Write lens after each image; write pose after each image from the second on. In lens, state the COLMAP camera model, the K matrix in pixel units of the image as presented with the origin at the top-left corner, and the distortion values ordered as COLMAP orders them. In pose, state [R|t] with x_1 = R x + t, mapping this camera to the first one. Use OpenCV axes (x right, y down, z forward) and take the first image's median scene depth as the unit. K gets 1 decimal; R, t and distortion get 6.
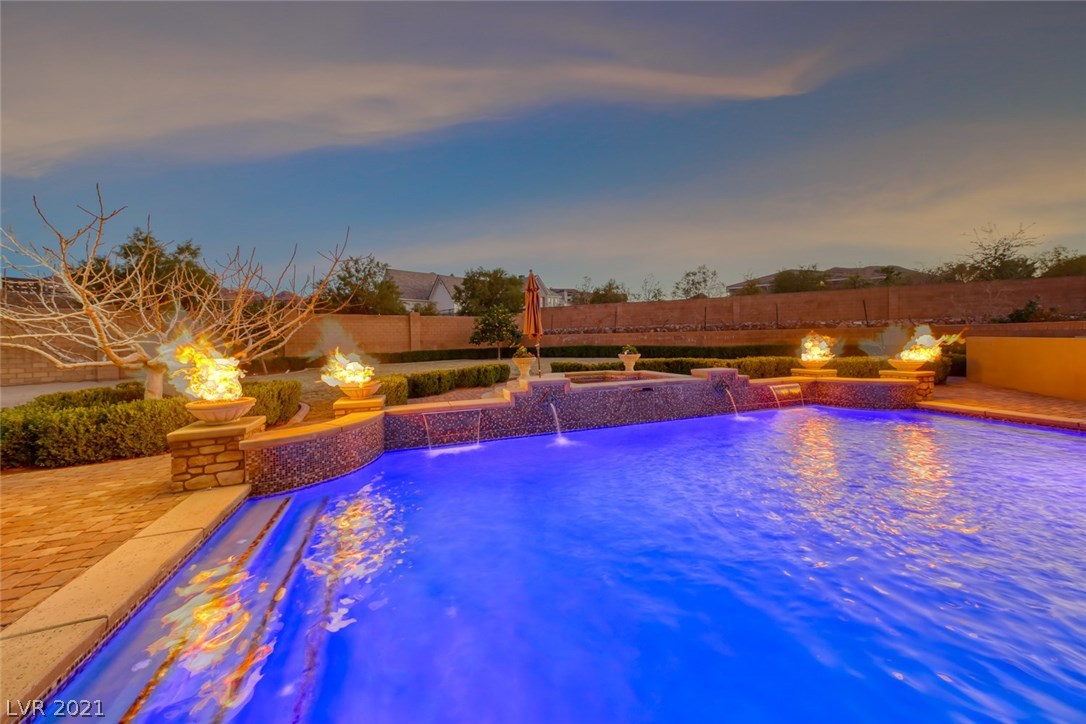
lens RADIAL K [[369.5, 0, 540.5], [0, 369.5, 353.0], [0, 0, 1]] dist [0.008375, -0.001356]
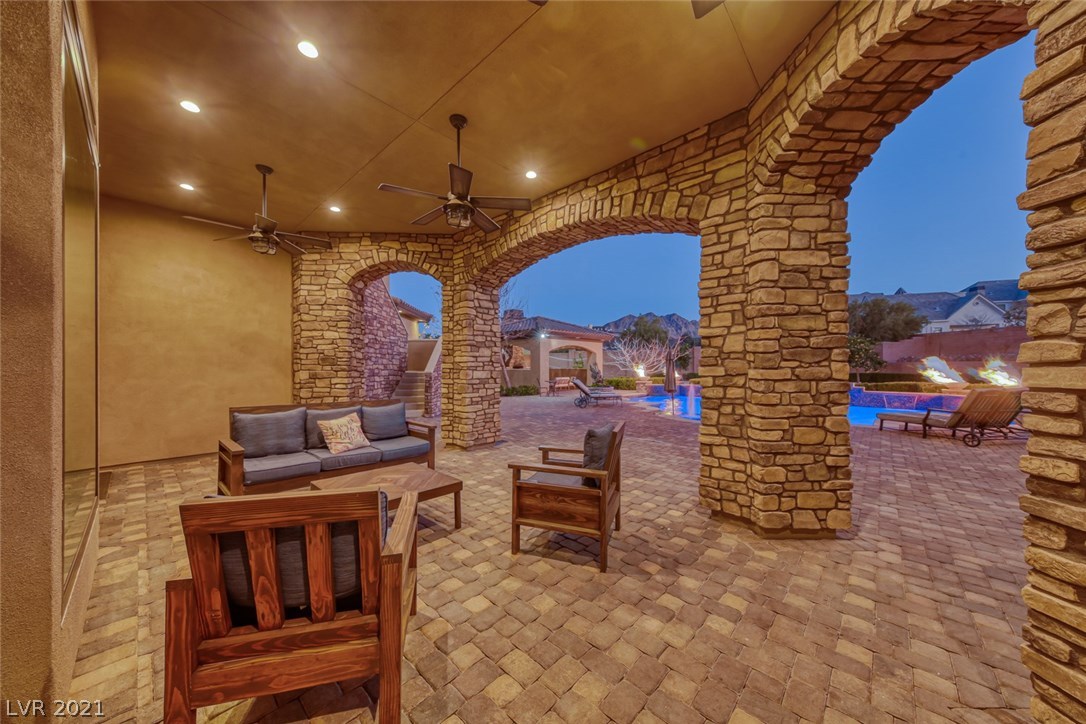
lens RADIAL K [[369.5, 0, 534.6], [0, 369.5, 368.6], [0, 0, 1]] dist [0.008375, -0.001356]
pose [[0.447951, 0.026981, -0.893651, 0.517594], [-0.044634, 0.998973, 0.007787, 0.009413], [0.892943, 0.036399, 0.448695, -0.450399]]
